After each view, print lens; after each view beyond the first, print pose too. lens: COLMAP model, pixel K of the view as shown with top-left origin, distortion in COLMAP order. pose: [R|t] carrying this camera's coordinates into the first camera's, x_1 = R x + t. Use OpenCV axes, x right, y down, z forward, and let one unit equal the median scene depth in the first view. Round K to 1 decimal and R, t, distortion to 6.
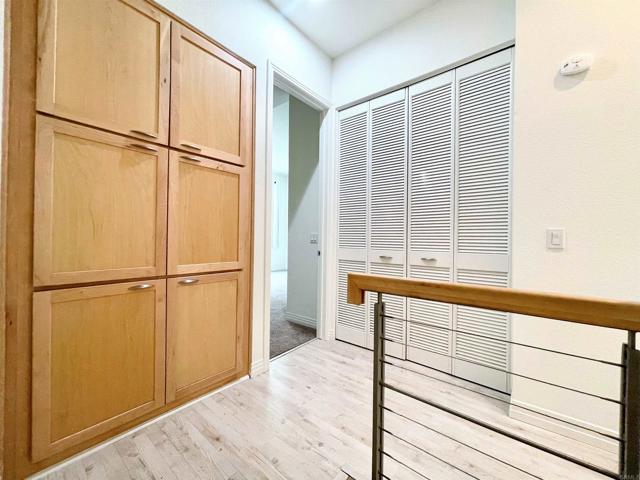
lens RADIAL K [[259.6, 0, 317.6], [0, 259.6, 238.8], [0, 0, 1]] dist [-0.002949, -0.000140]
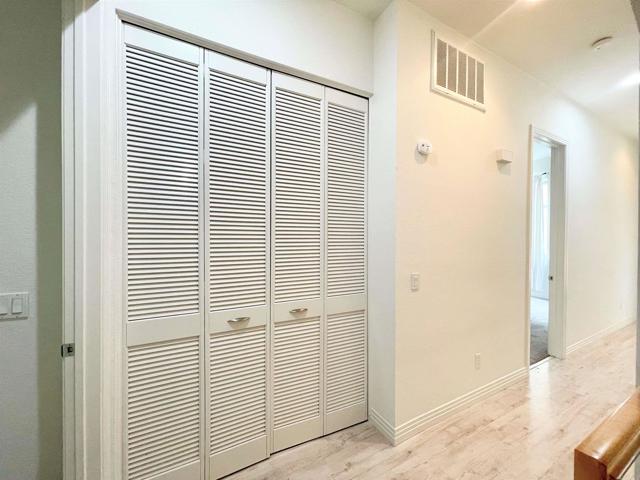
lens RADIAL K [[259.6, 0, 317.6], [0, 259.6, 238.8], [0, 0, 1]] dist [-0.002949, -0.000140]
pose [[0.370077, -0.026239, 0.928631, -0.297088], [-0.001249, 0.999586, 0.028742, -0.172052], [-0.929000, -0.011797, 0.369891, 0.697764]]
